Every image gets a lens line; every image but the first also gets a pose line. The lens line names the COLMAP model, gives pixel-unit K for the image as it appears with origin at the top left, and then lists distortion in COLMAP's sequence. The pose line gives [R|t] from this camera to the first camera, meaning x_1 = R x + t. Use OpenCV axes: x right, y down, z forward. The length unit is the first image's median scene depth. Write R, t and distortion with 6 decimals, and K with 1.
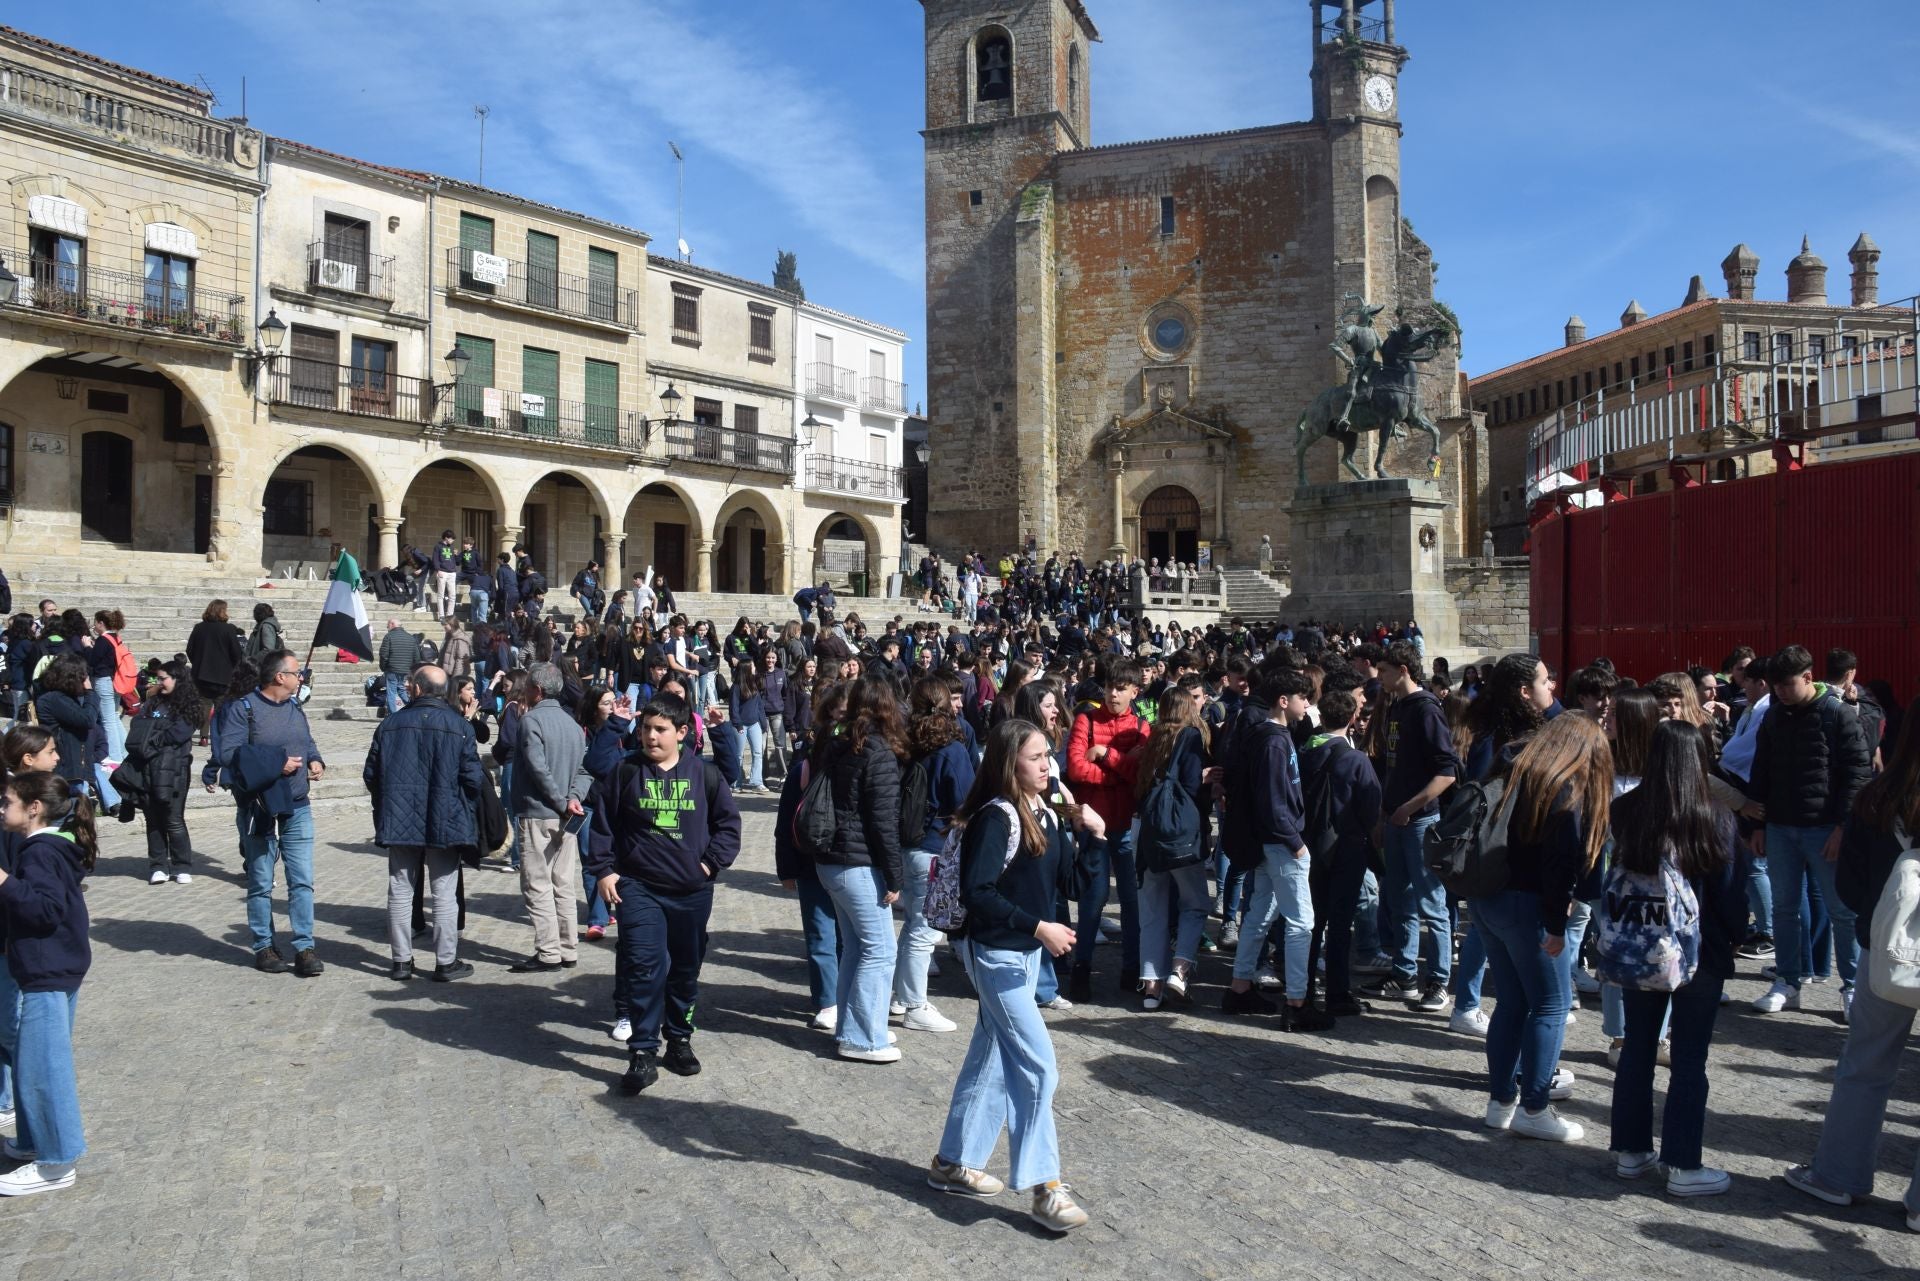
lens RADIAL K [[1509.9, 0, 965.5], [0, 1509.9, 651.7], [0, 0, 1]] dist [-0.157653, 0.107152]
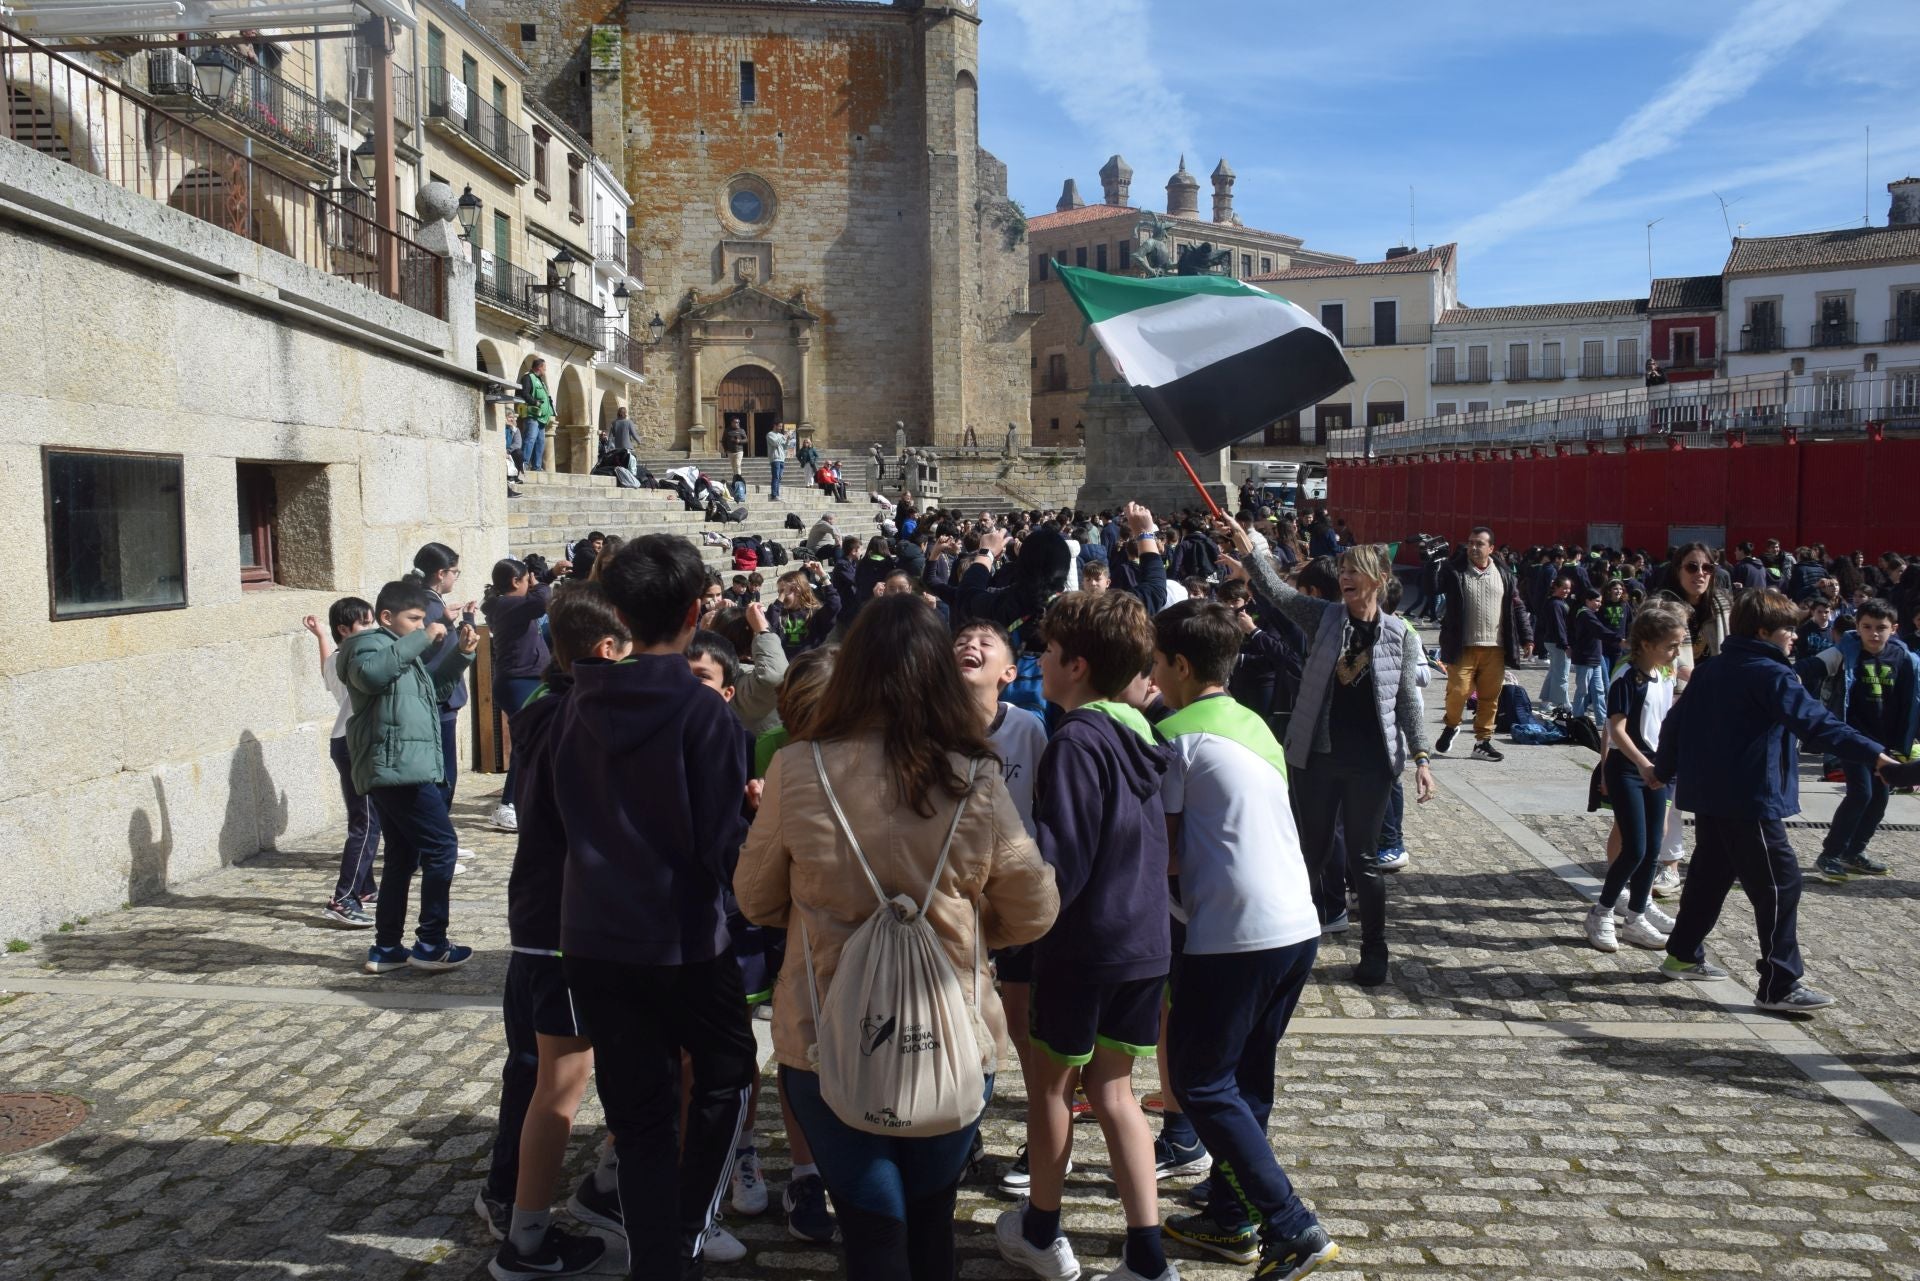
lens RADIAL K [[1625.9, 0, 954.9], [0, 1625.9, 652.5], [0, 0, 1]] dist [-0.129598, 0.124535]
pose [[0.842509, -0.051849, 0.536182, -0.451976], [0.010309, 0.996727, 0.080186, -0.011116], [-0.538584, -0.062030, 0.840285, 0.054024]]
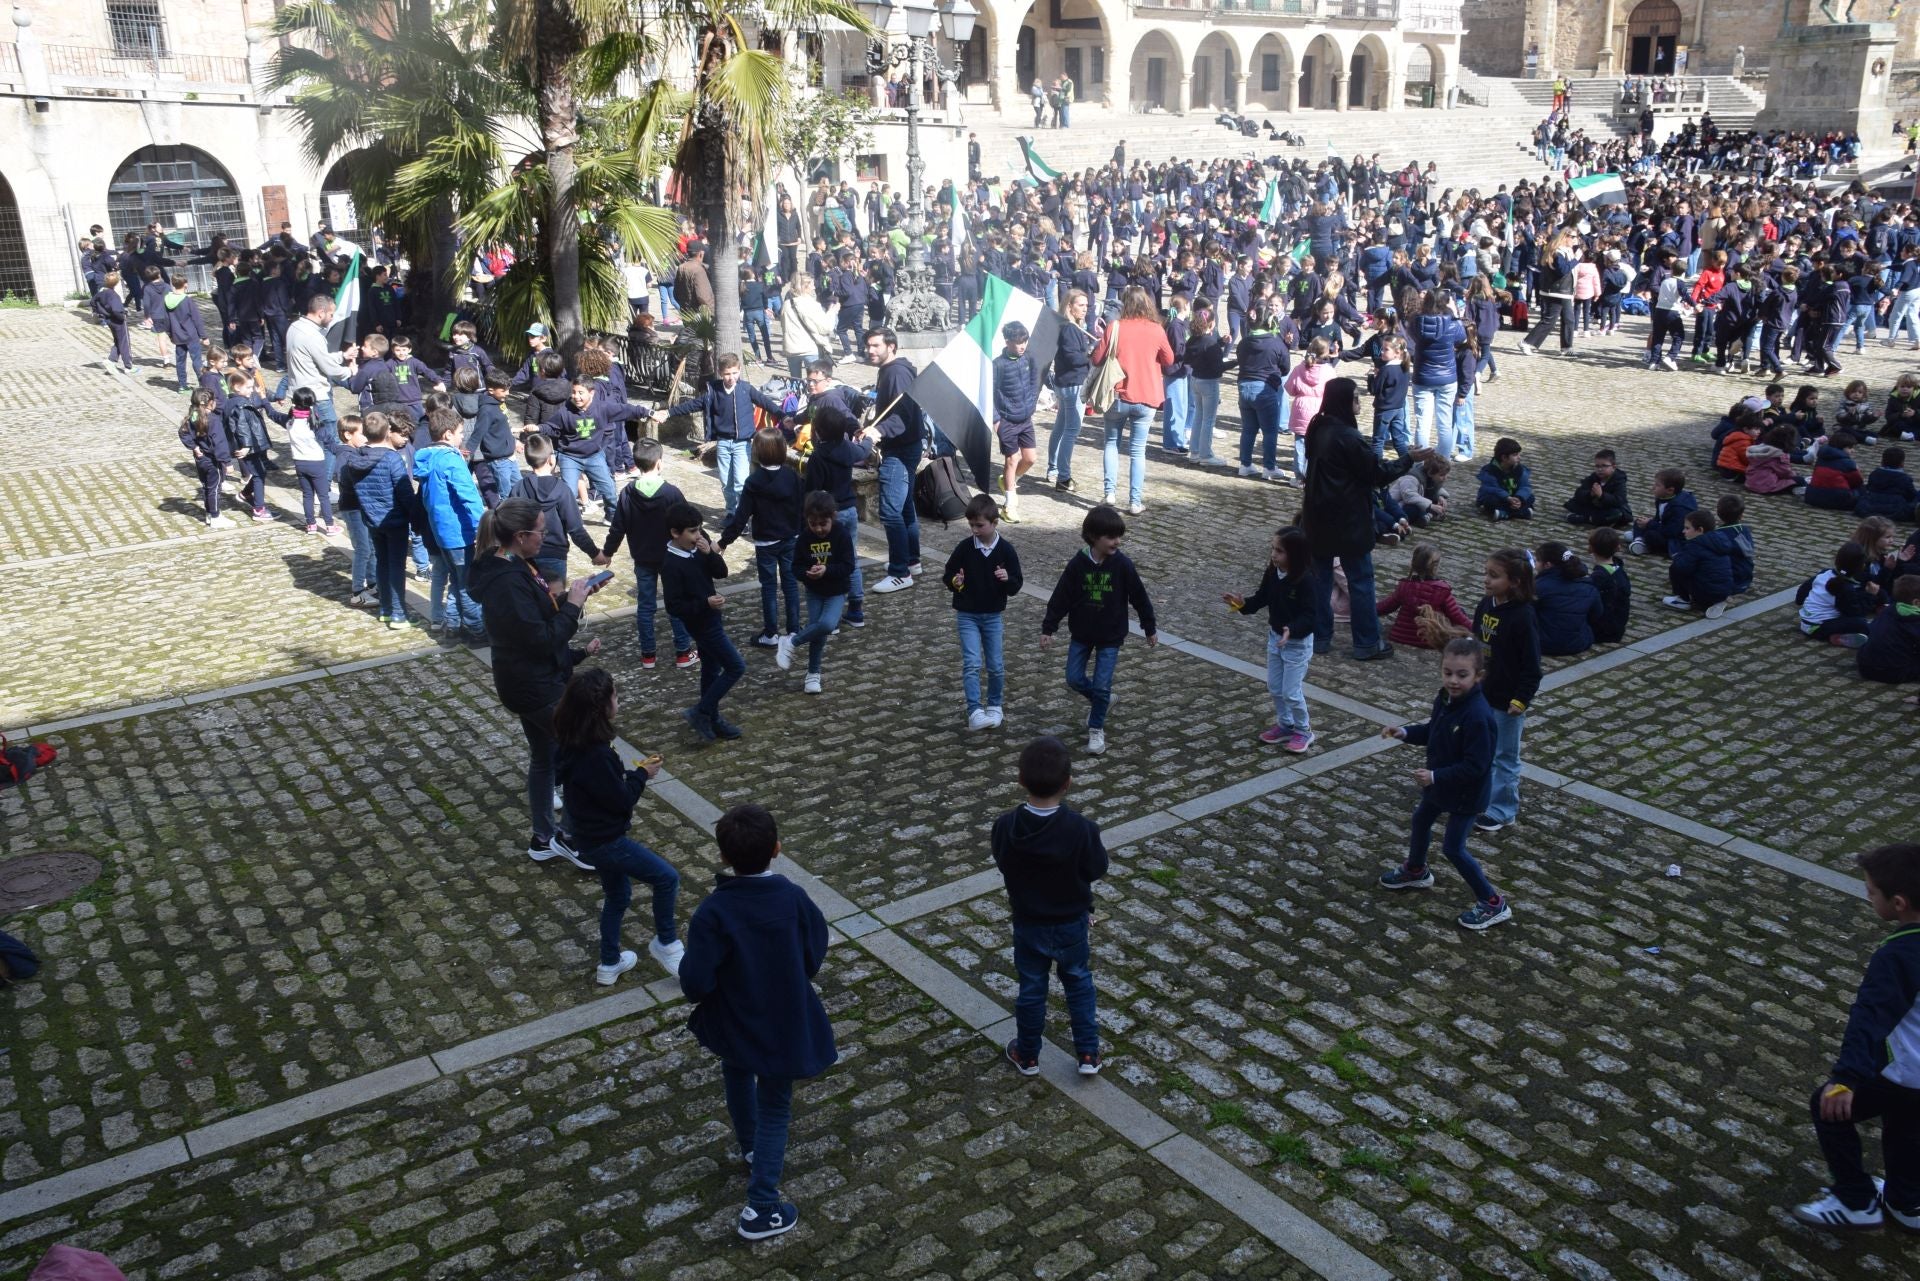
lens RADIAL K [[1509.9, 0, 927.3], [0, 1509.9, 703.1], [0, 0, 1]] dist [-0.157653, 0.107152]
pose [[0.968462, 0.062323, -0.241239, -0.171647], [0.032798, 0.927899, 0.371387, -0.041247], [0.246992, -0.367586, 0.896591, -0.562339]]
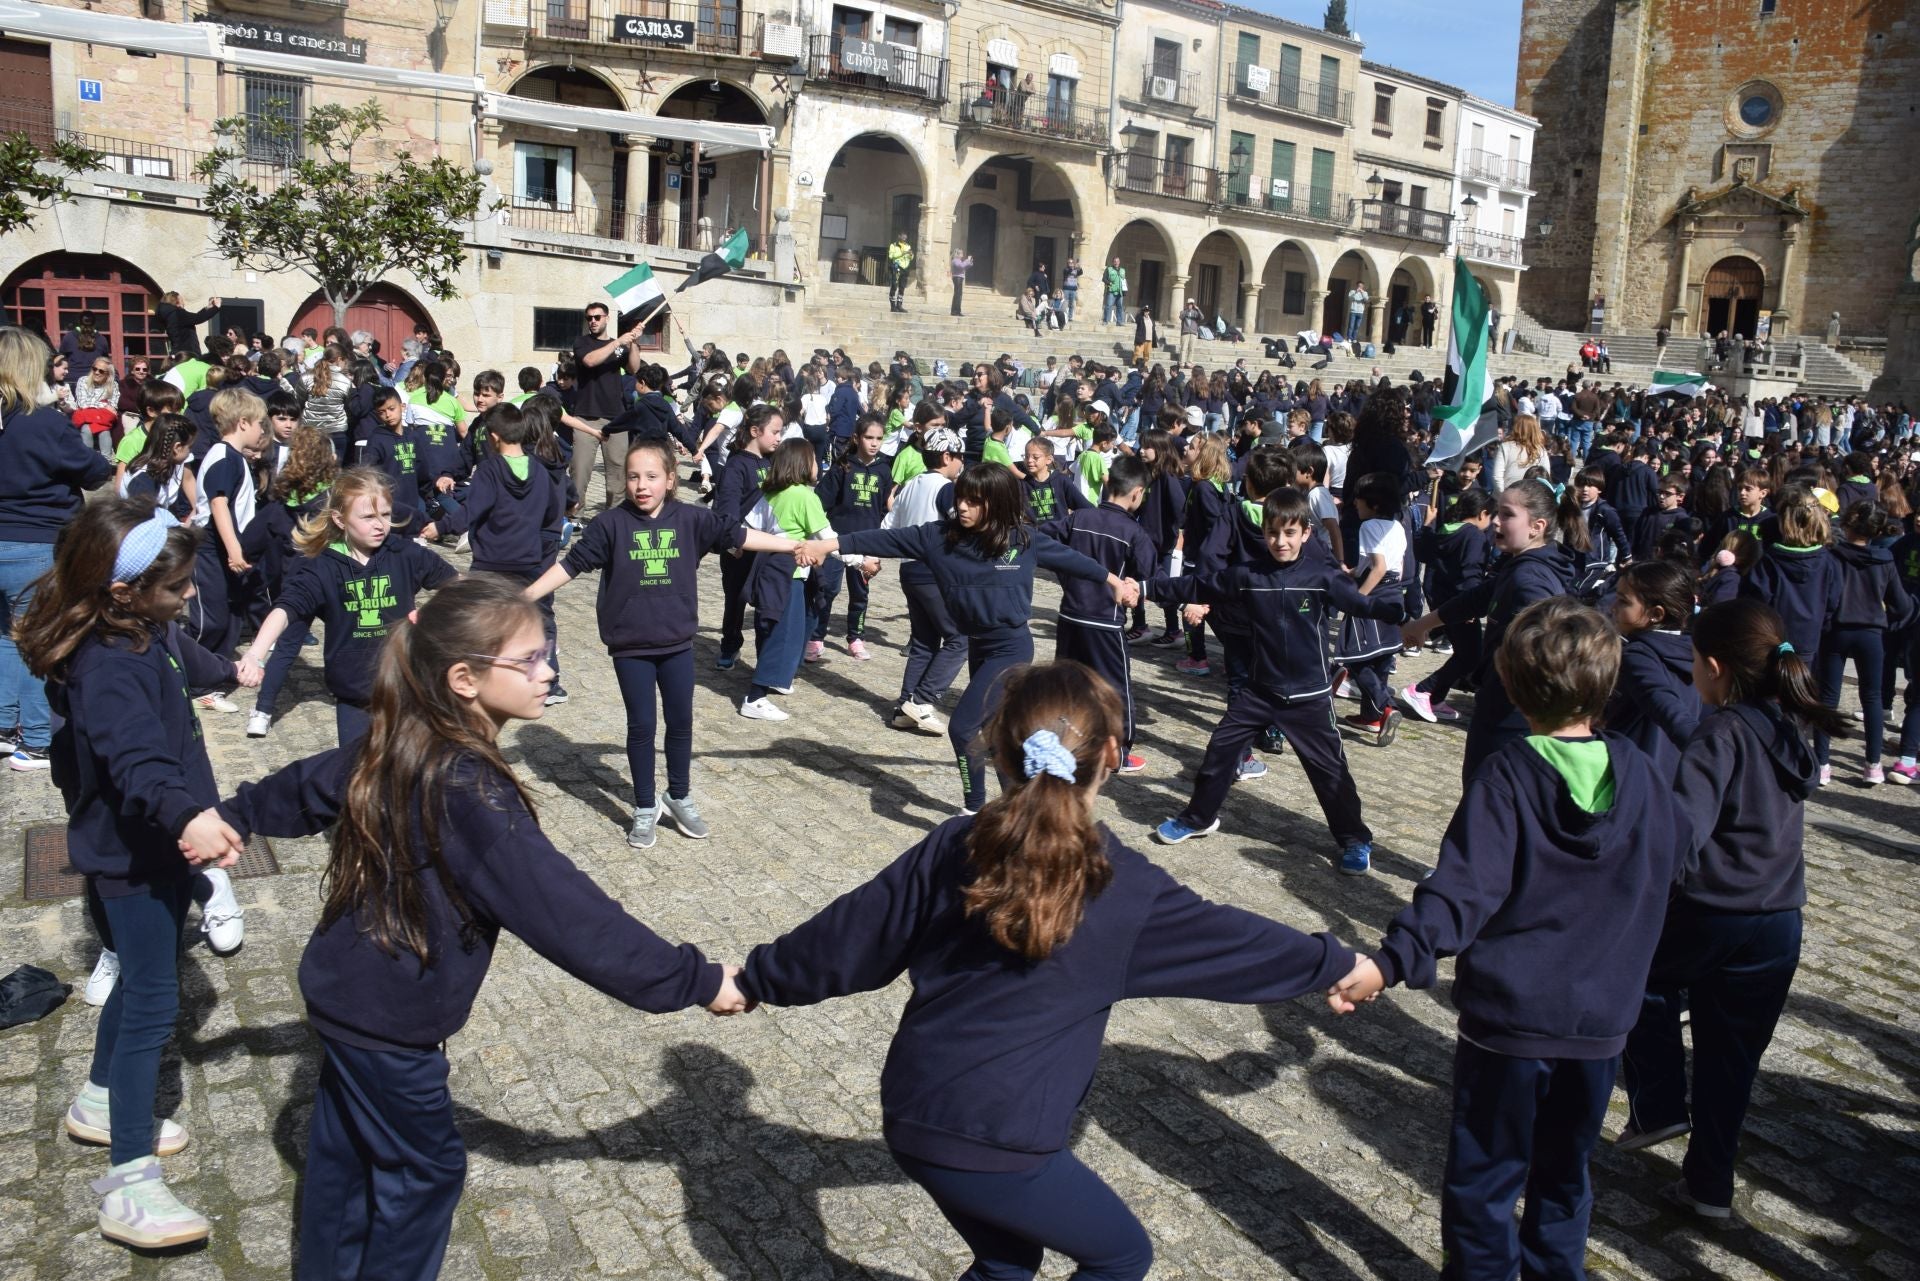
lens RADIAL K [[1509.9, 0, 973.8], [0, 1509.9, 648.5], [0, 0, 1]] dist [-0.157653, 0.107152]
pose [[0.963030, 0.099247, -0.250445, -0.149367], [-0.050387, 0.979617, 0.194451, -0.011201], [0.264639, -0.174643, 0.948402, -0.266917]]
